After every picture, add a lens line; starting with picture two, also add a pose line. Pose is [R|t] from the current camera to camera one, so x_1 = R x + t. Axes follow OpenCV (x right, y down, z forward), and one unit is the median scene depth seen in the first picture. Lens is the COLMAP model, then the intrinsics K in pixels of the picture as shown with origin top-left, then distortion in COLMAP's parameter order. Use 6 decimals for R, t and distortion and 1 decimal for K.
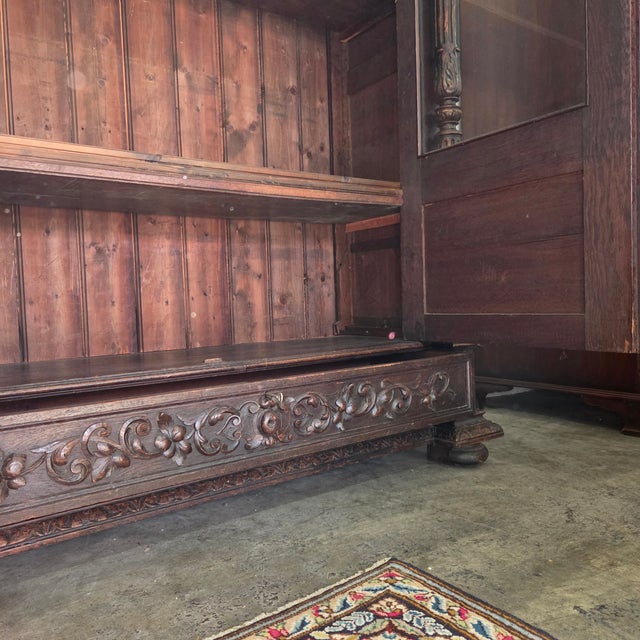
lens RADIAL K [[574.5, 0, 318.7], [0, 574.5, 319.7], [0, 0, 1]] dist [0.057110, -0.041871]
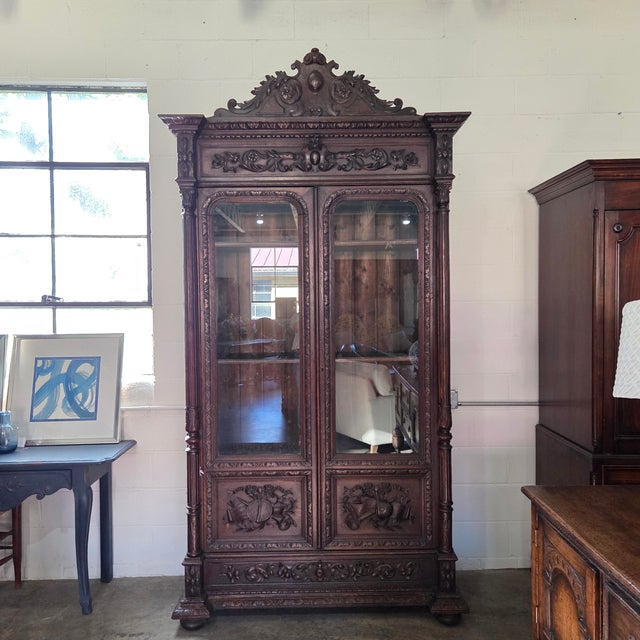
lens RADIAL K [[574.5, 0, 320.7], [0, 574.5, 320.9], [0, 0, 1]] dist [0.057110, -0.041871]
pose [[0.809660, 0.044440, -0.585214, 1.020448], [-0.037906, 0.999007, 0.023418, -0.785205], [0.585674, 0.003223, 0.810540, -0.808986]]
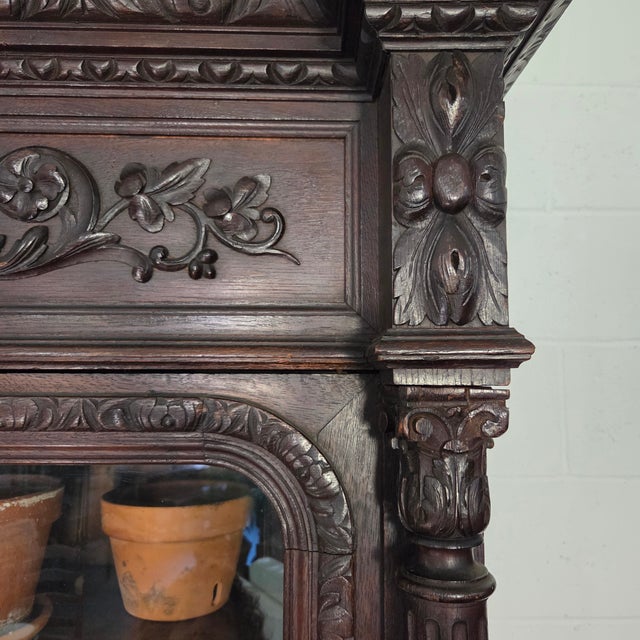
lens RADIAL K [[574.5, 0, 318.0], [0, 574.5, 314.8], [0, 0, 1]] dist [0.057110, -0.041871]
pose [[0.816216, -0.003598, -0.577735, 0.312058], [-0.048115, 0.996084, -0.074180, -1.225617], [0.575740, 0.088344, 0.812846, 0.735354]]
